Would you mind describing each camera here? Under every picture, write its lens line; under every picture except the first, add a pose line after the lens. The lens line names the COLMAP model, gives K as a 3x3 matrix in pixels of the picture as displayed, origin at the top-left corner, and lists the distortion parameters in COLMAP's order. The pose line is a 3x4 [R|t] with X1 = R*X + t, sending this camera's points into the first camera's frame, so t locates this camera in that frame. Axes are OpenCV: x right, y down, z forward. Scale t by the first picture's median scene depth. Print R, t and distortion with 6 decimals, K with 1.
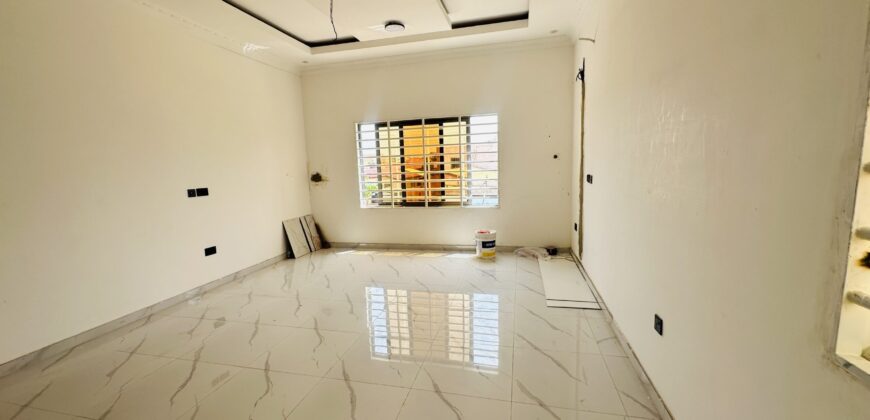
lens RADIAL K [[351.0, 0, 437.0], [0, 351.0, 209.2], [0, 0, 1]] dist [-0.003945, 0.001650]
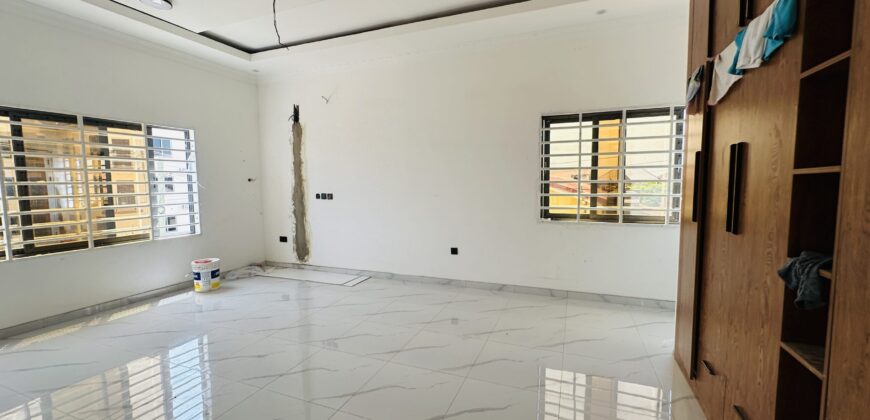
lens RADIAL K [[351.0, 0, 436.7], [0, 351.0, 206.9], [0, 0, 1]] dist [-0.003945, 0.001650]
pose [[0.138404, -0.038116, 0.989642, -0.620971], [0.133298, 0.990884, 0.019522, -0.010273], [-0.981364, 0.129216, 0.142223, 0.269878]]
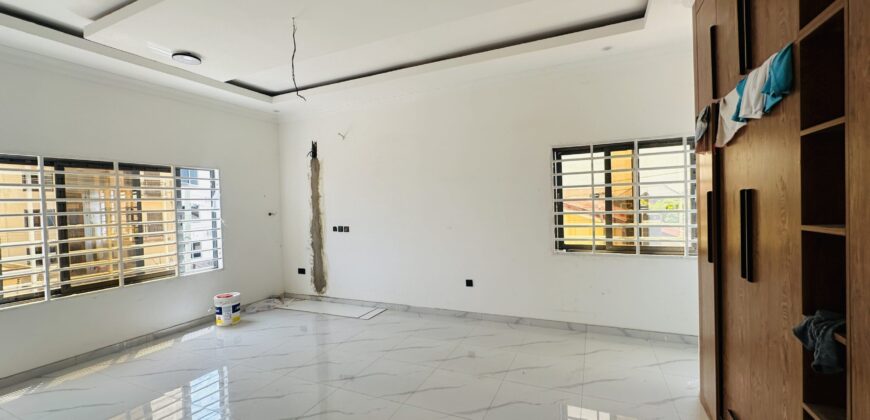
lens RADIAL K [[351.0, 0, 436.4], [0, 351.0, 206.8], [0, 0, 1]] dist [-0.003945, 0.001650]
pose [[0.186674, 0.018041, 0.982256, -0.628626], [0.152066, 0.987251, -0.047032, -0.036179], [-0.970582, 0.158147, 0.181551, 0.256881]]
